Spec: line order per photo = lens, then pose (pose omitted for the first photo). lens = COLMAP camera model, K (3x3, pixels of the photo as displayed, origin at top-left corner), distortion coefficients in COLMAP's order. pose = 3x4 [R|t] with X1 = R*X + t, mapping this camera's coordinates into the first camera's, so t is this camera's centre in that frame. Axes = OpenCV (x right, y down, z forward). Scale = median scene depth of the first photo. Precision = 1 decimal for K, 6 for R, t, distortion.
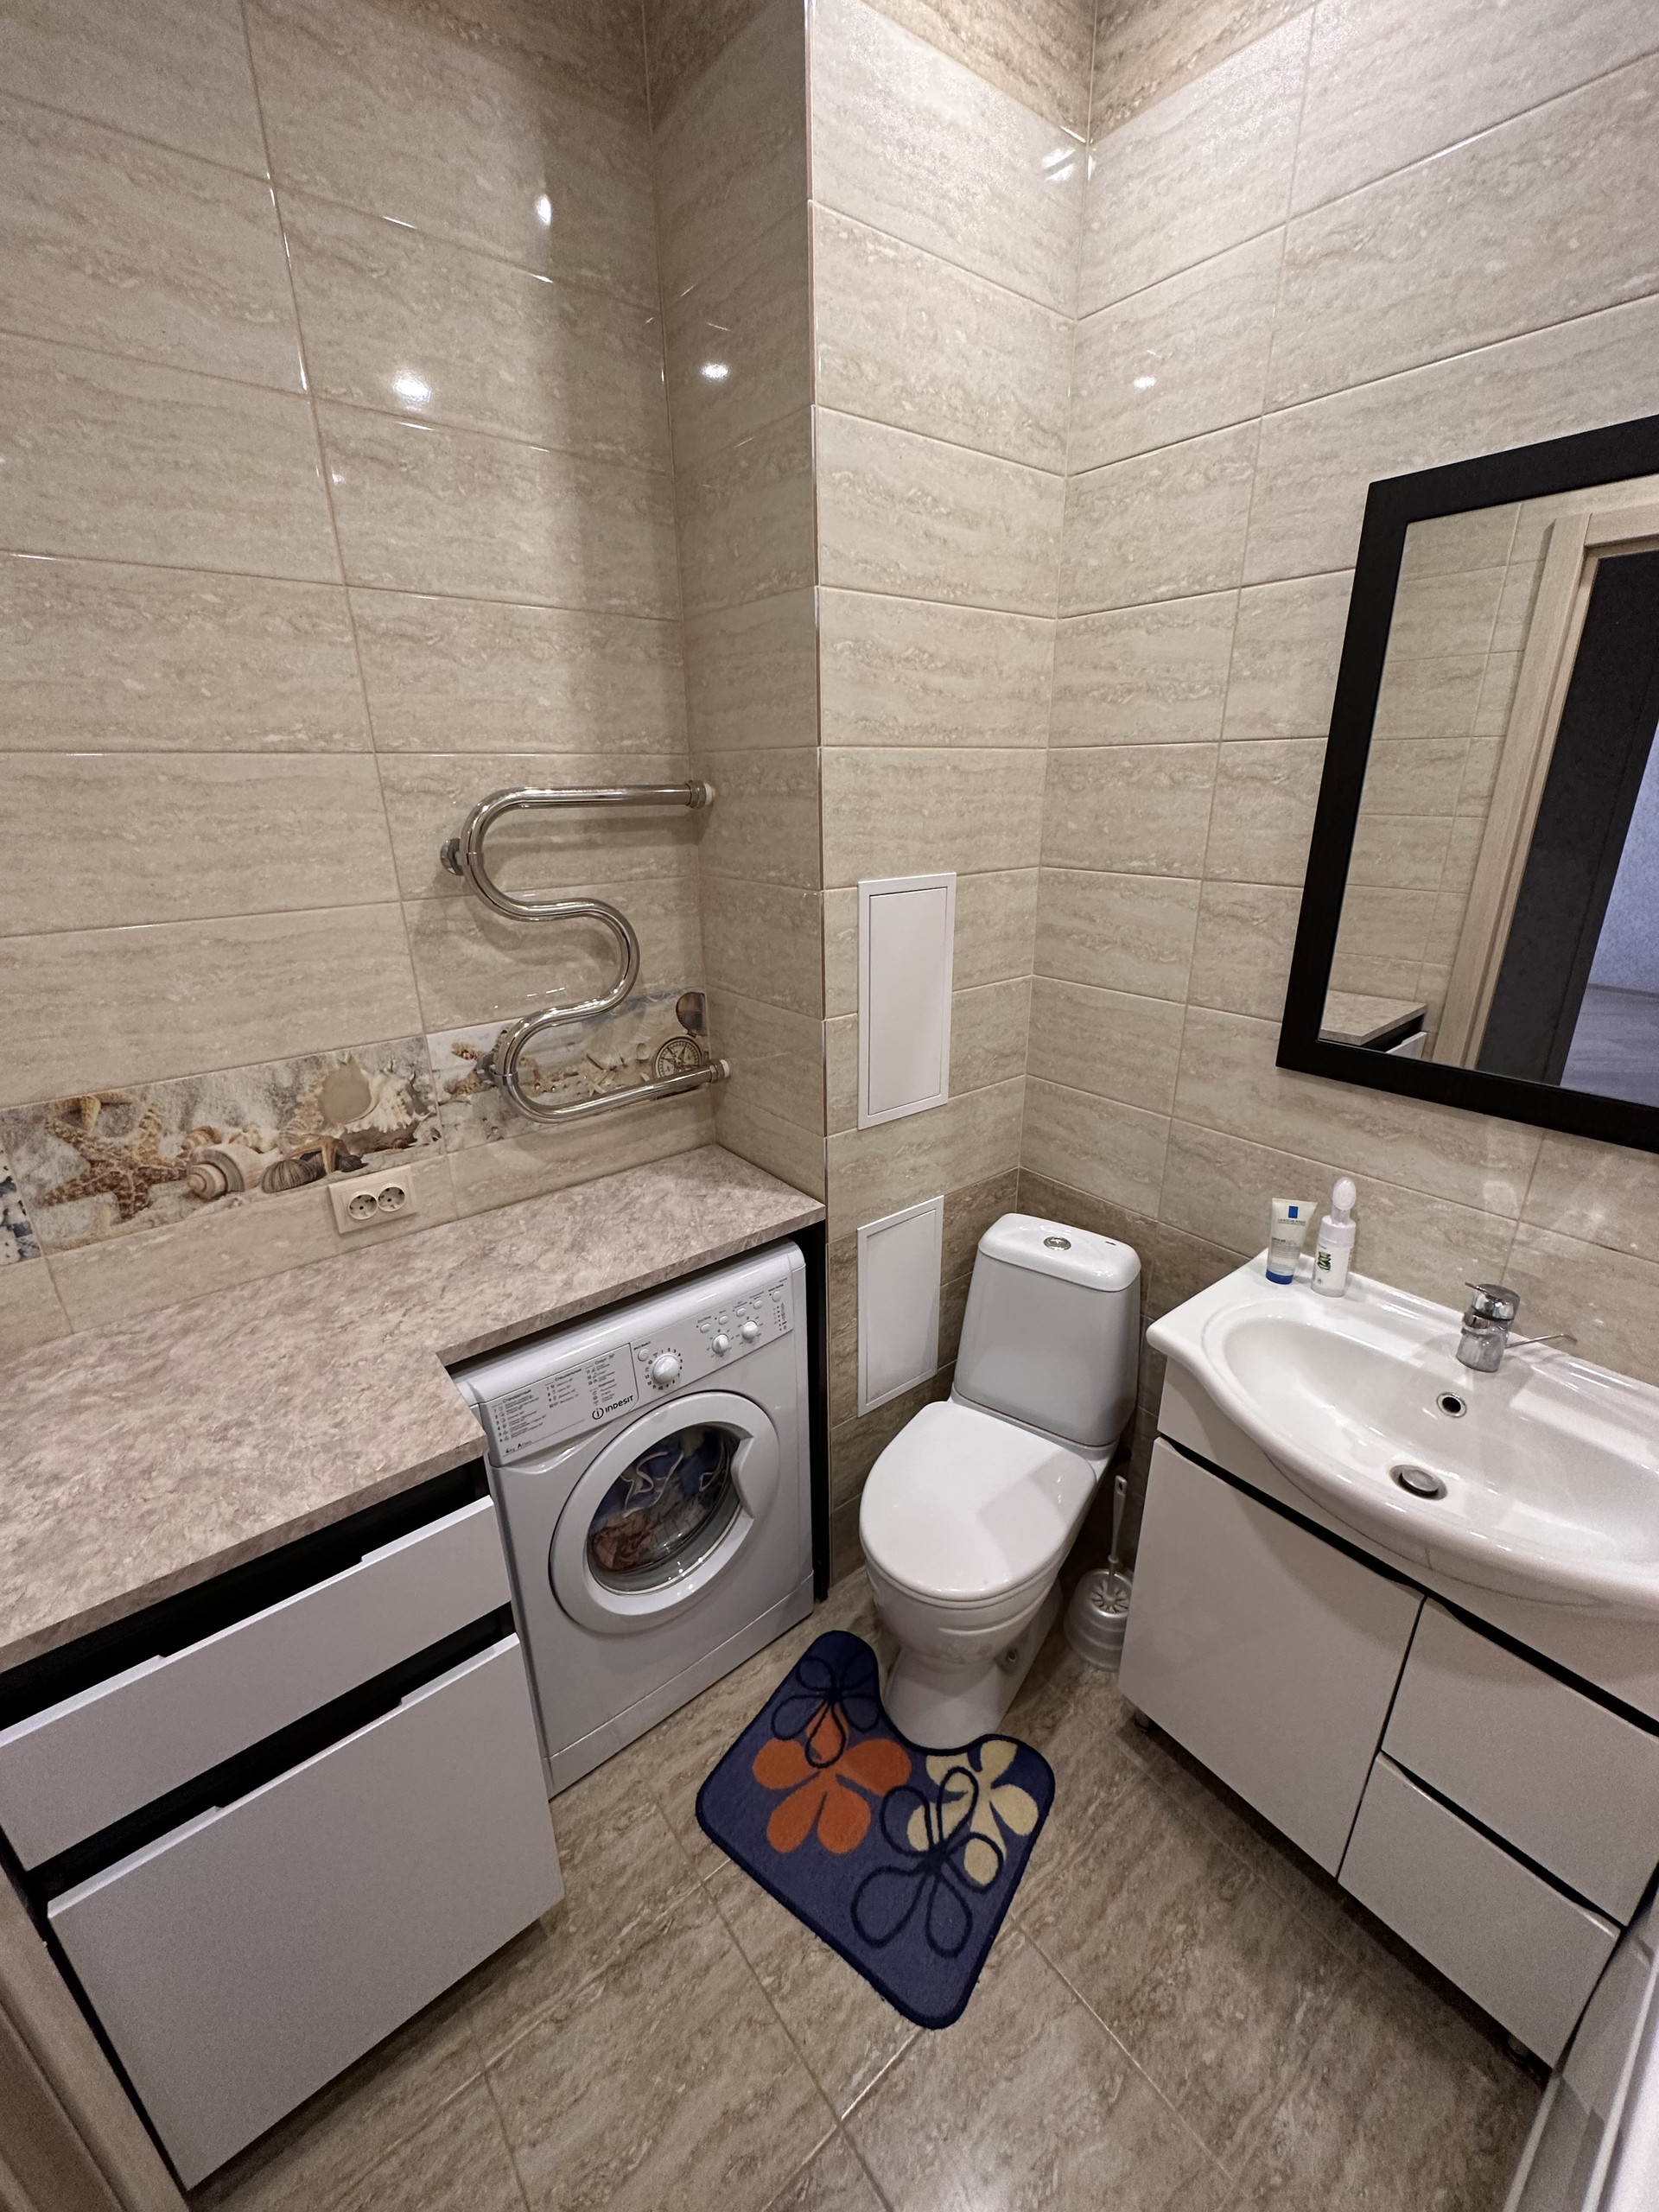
lens RADIAL K [[882.4, 0, 829.0], [0, 882.4, 1108.4], [0, 0, 1]] dist [-0.004818, 0.001290]
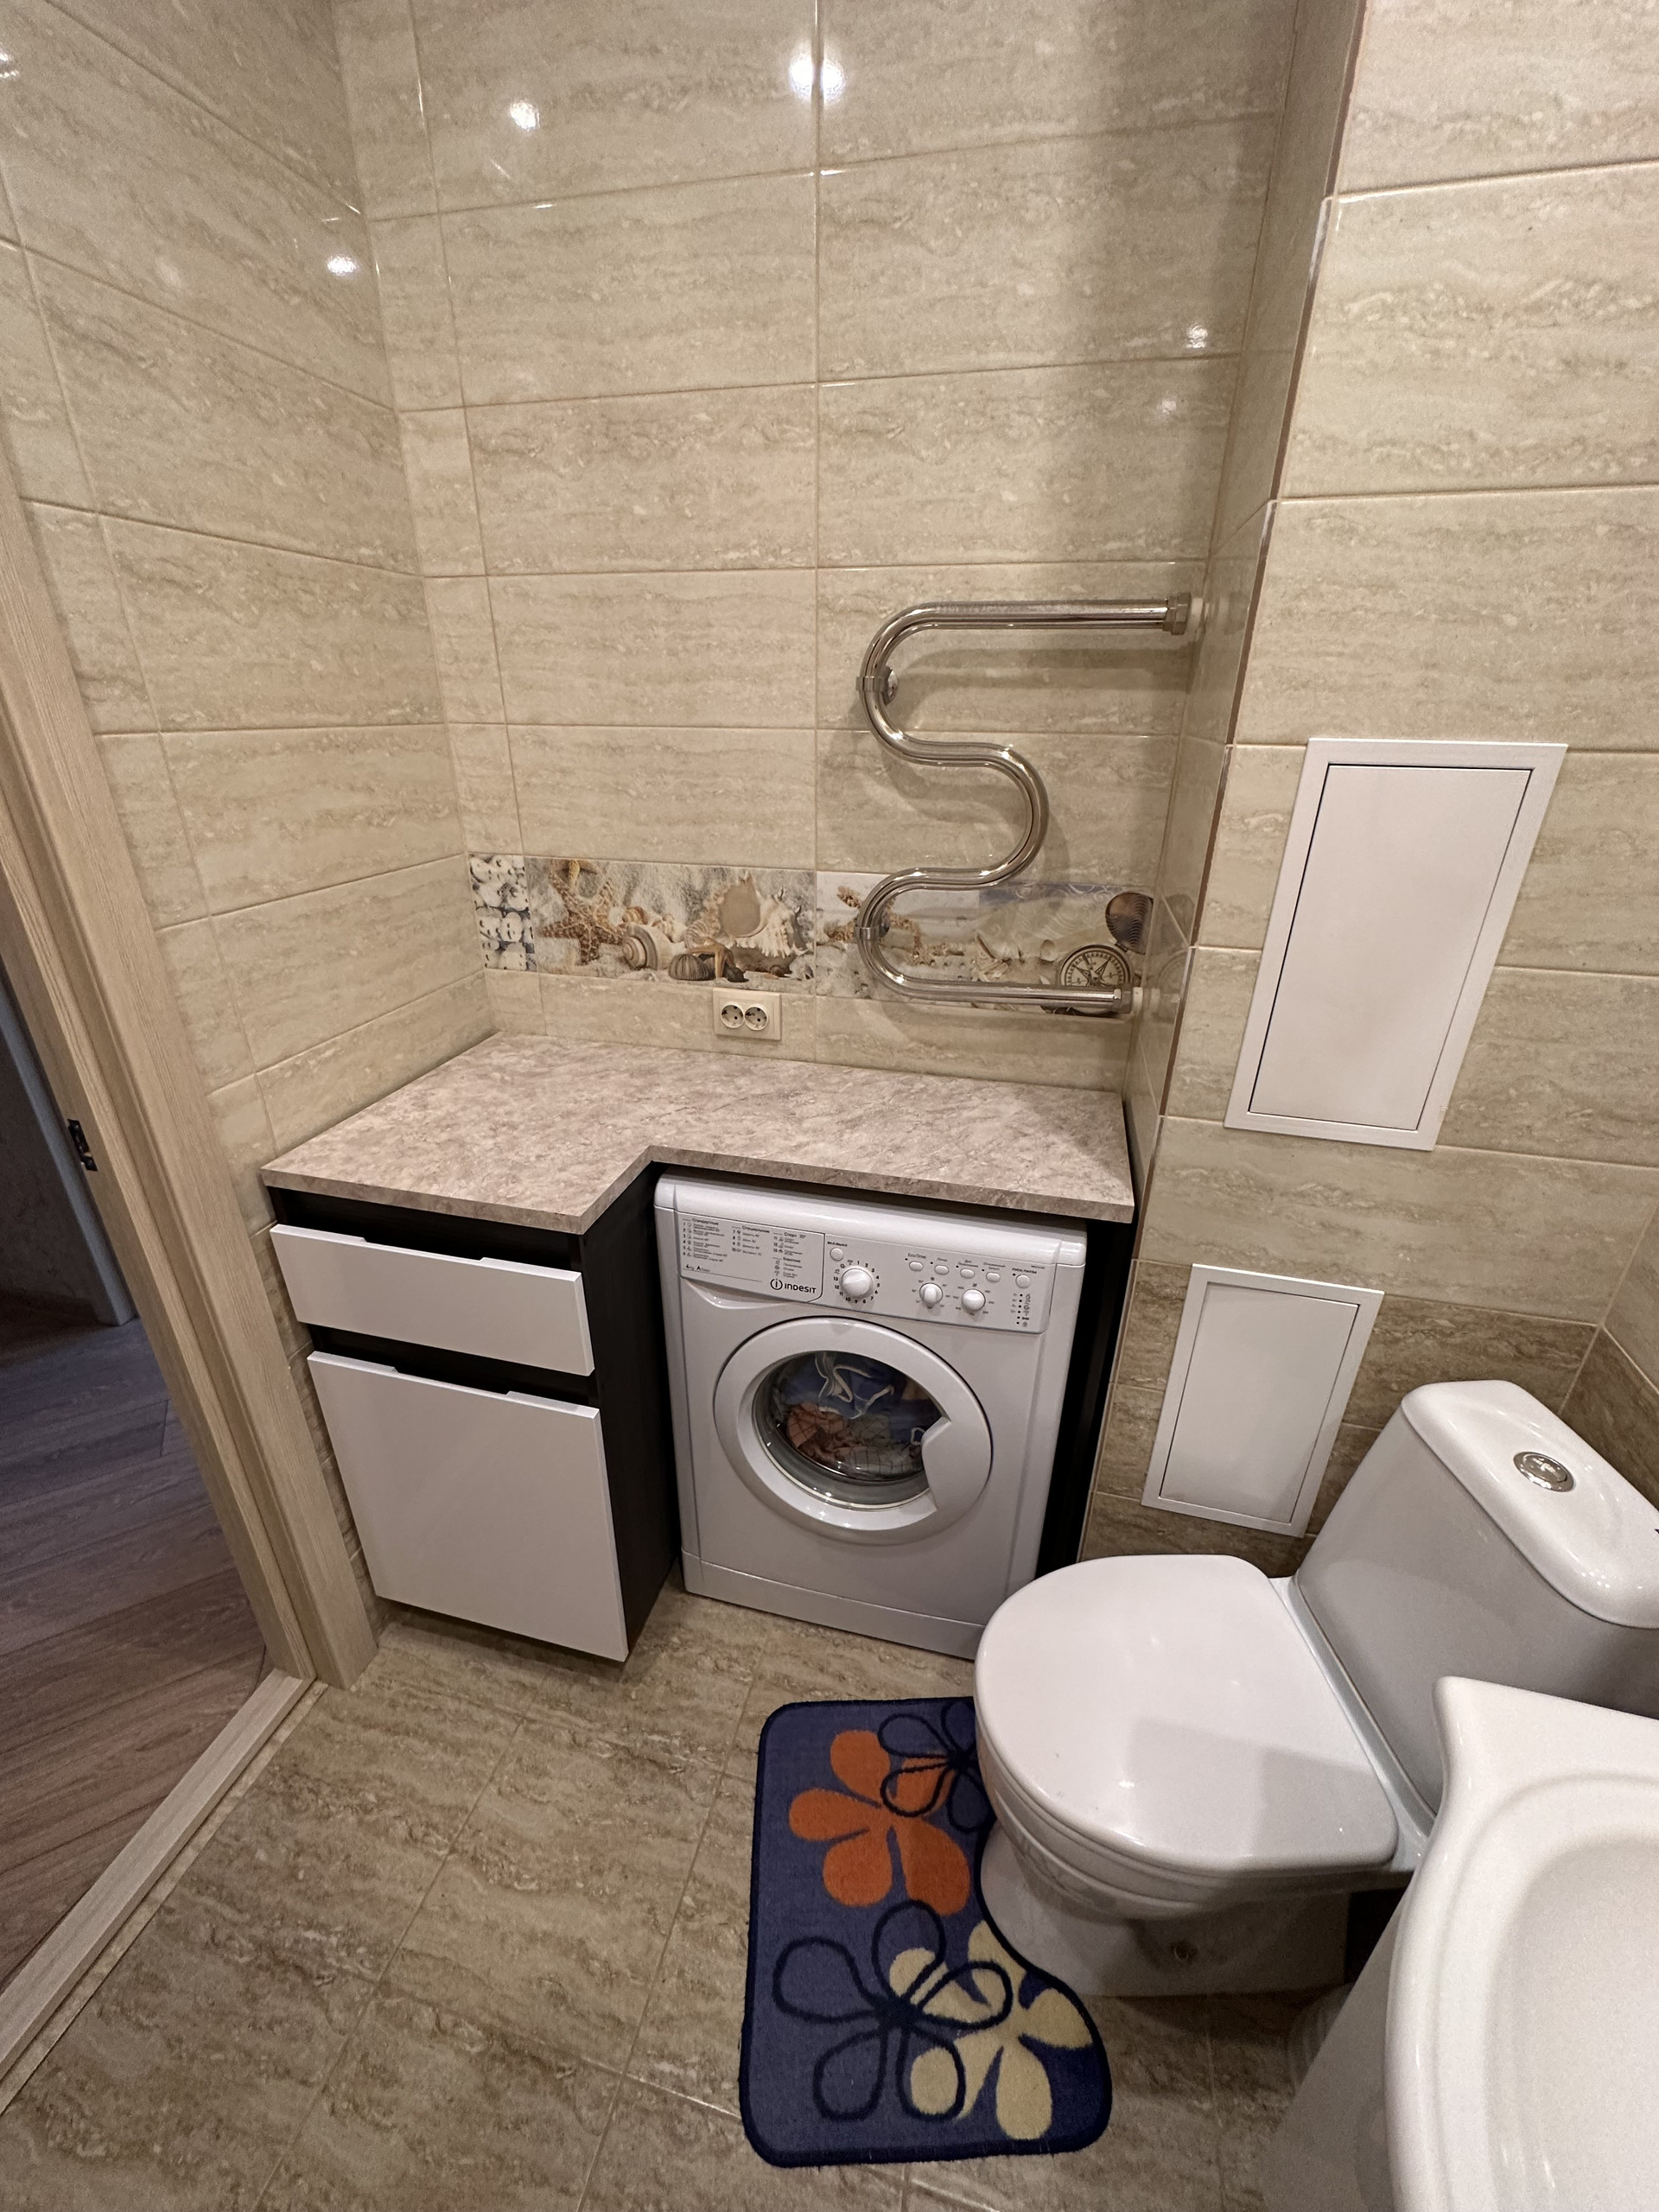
lens RADIAL K [[882.4, 0, 829.0], [0, 882.4, 1108.4], [0, 0, 1]] dist [-0.004818, 0.001290]
pose [[0.605747, 0.348404, -0.715322, 0.367308], [-0.296416, 0.933131, 0.203480, -0.040203], [0.738382, 0.088775, 0.668514, 0.365751]]
